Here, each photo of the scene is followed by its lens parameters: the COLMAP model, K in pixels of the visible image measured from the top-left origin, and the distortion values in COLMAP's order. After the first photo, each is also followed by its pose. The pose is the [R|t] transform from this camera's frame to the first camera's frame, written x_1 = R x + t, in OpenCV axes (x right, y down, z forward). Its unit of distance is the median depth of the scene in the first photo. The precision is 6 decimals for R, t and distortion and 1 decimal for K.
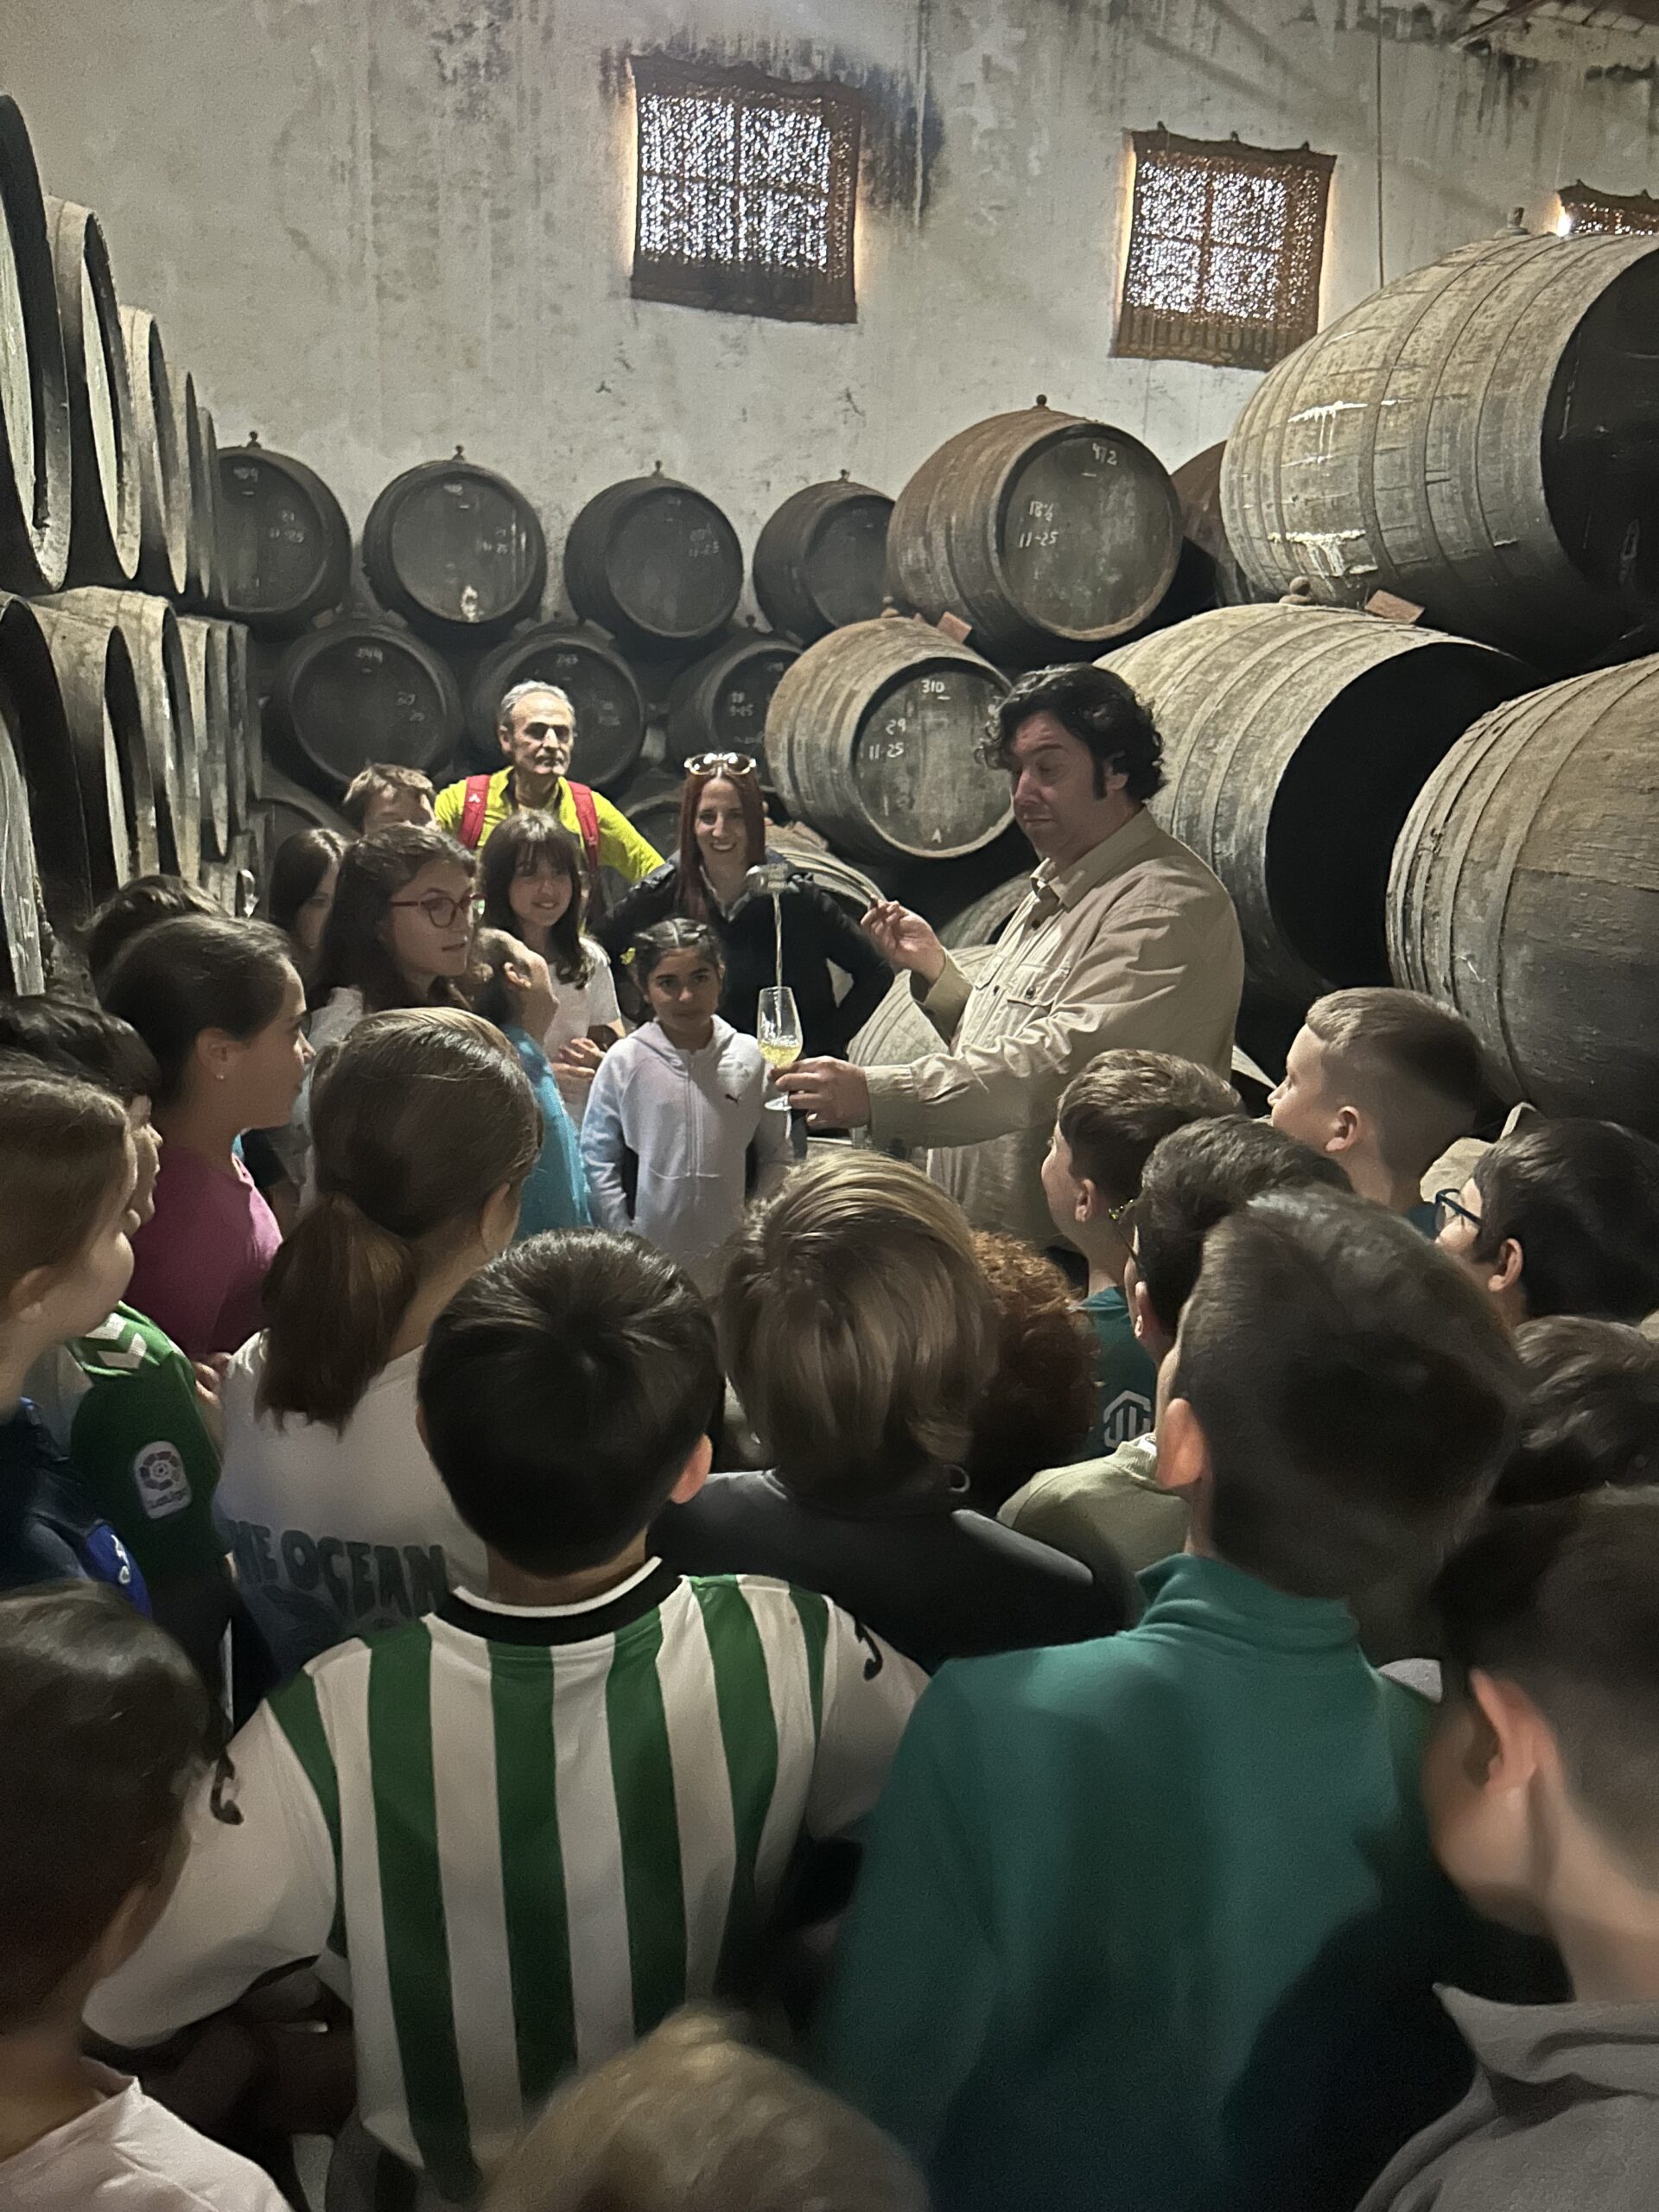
lens RADIAL K [[1616.5, 0, 882.7], [0, 1616.5, 1110.3], [0, 0, 1]] dist [0.001700, -0.008315]
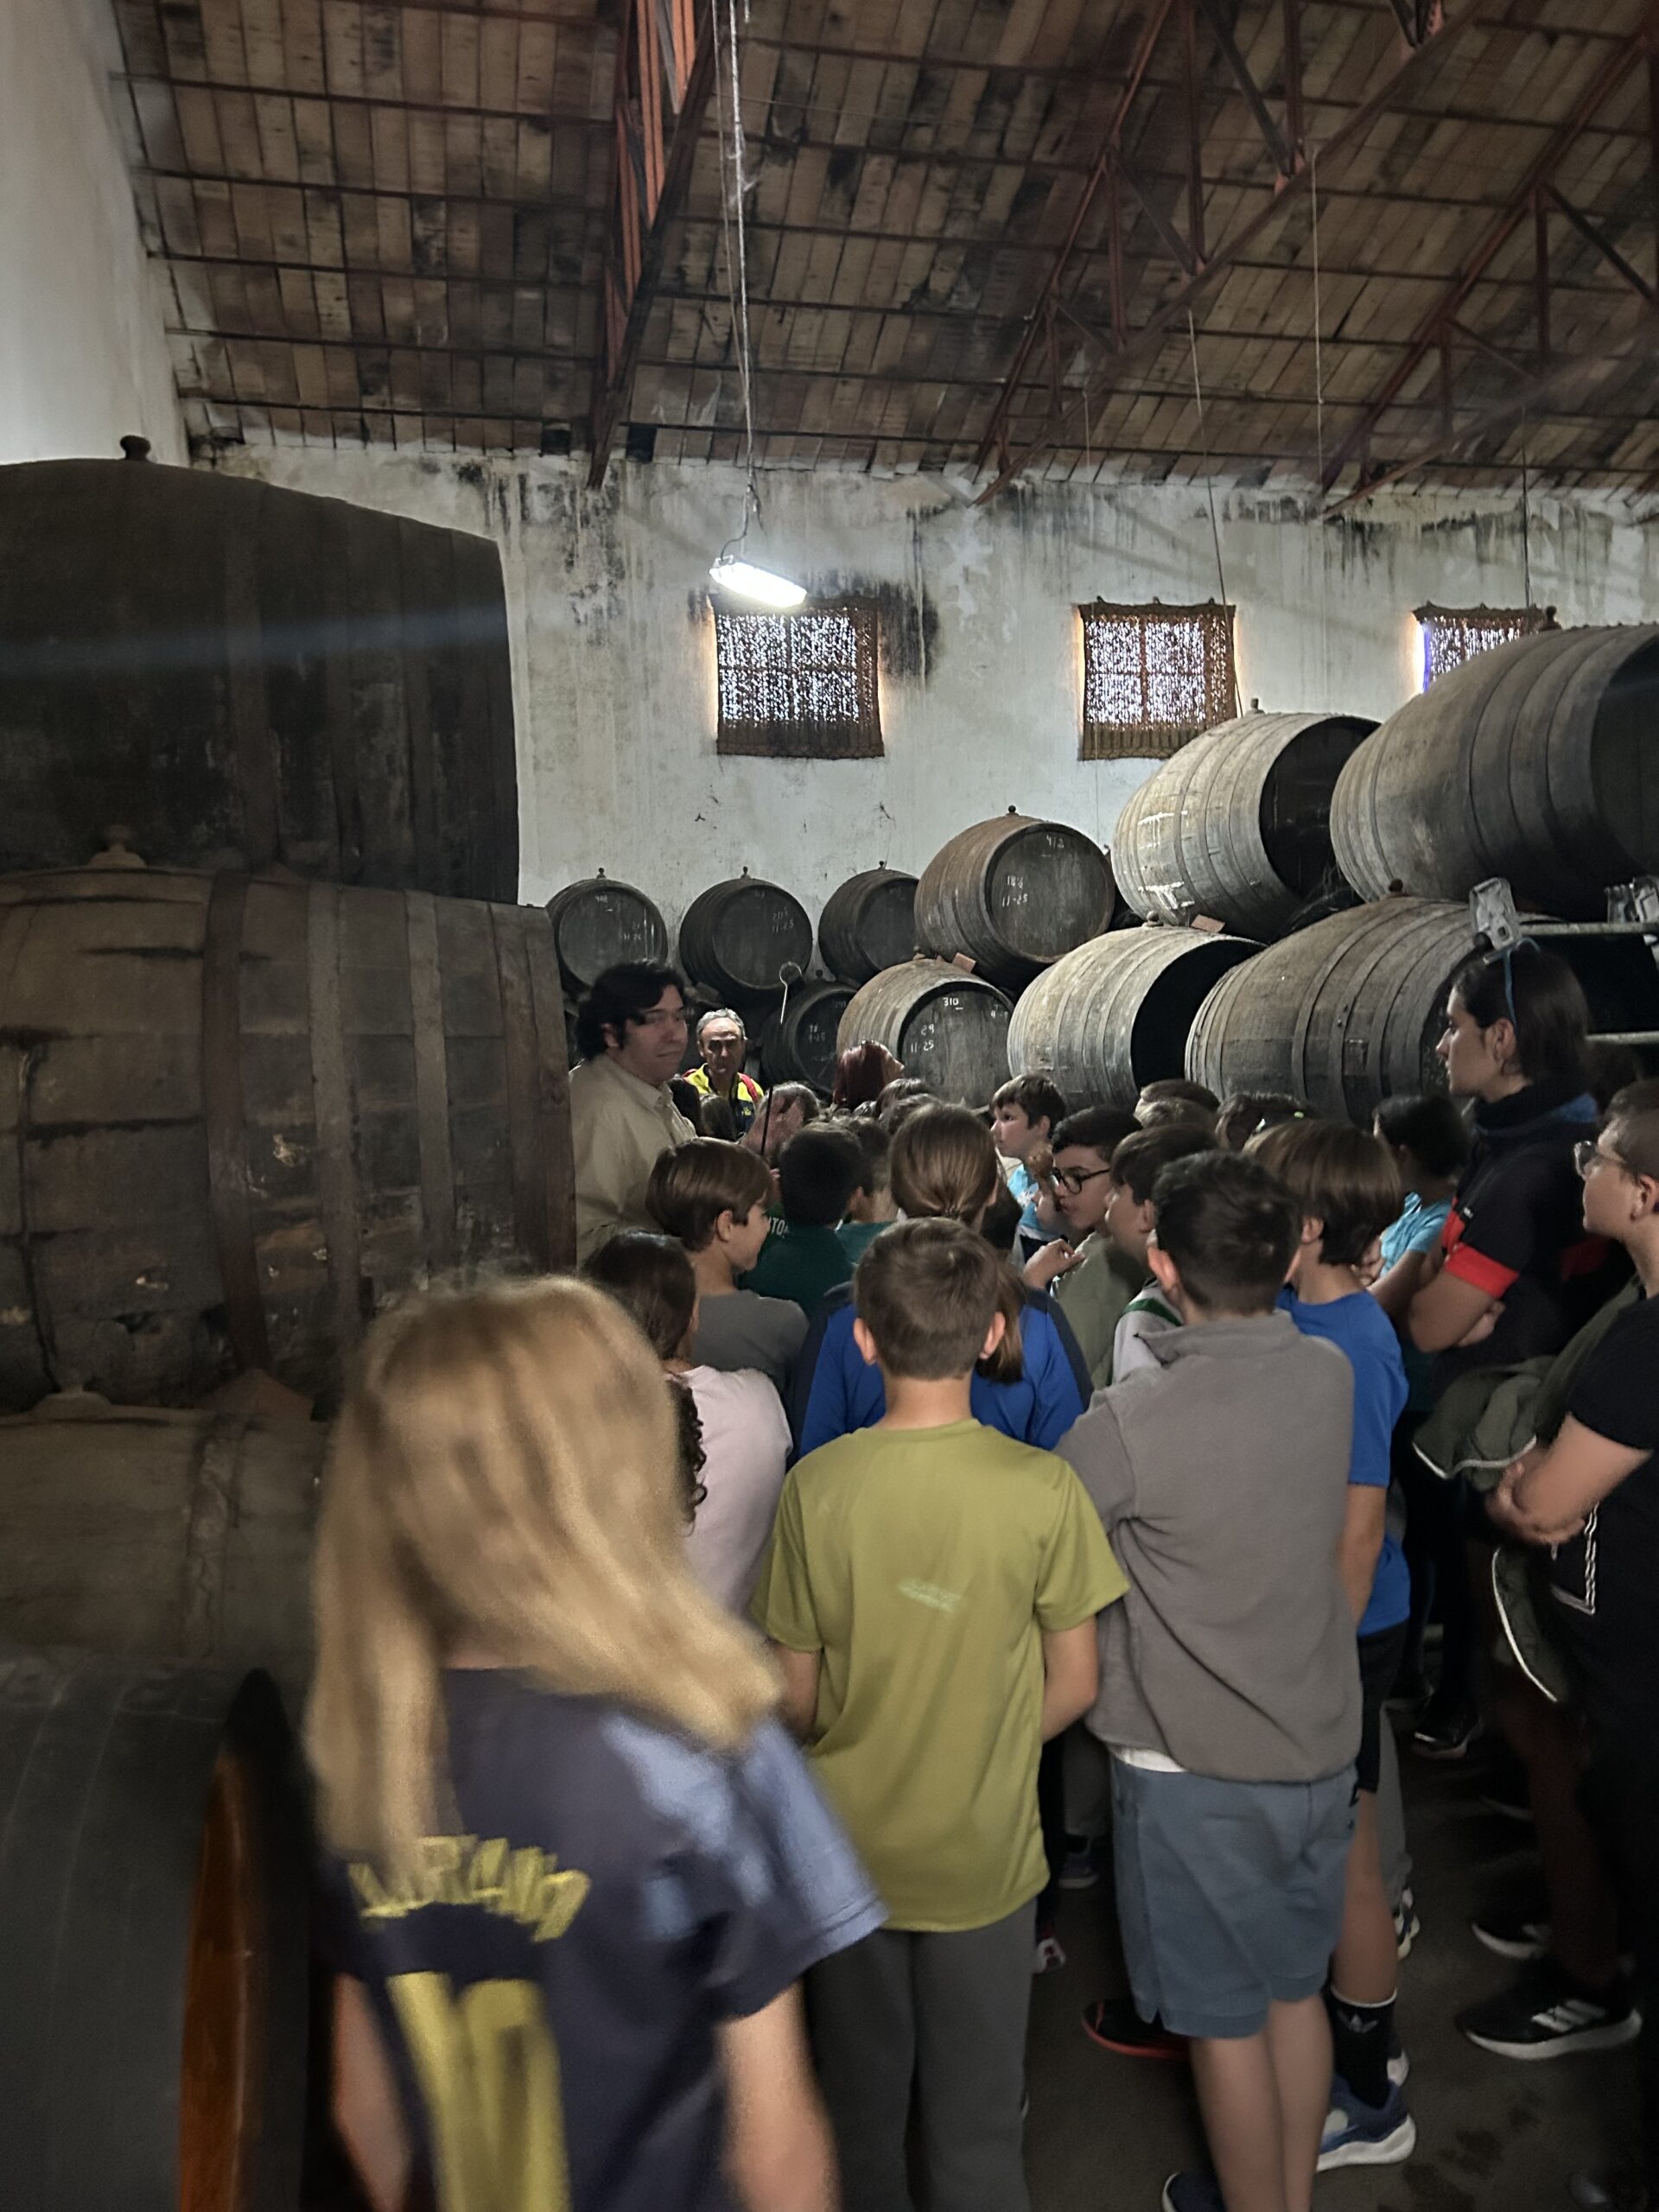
lens RADIAL K [[1616.5, 0, 882.7], [0, 1616.5, 1110.3], [0, 0, 1]] dist [0.001700, -0.008315]
pose [[0.996281, -0.077479, -0.037690, 0.011068], [0.067717, 0.974600, -0.213471, 0.089251], [0.053273, 0.210125, 0.976222, -0.258517]]
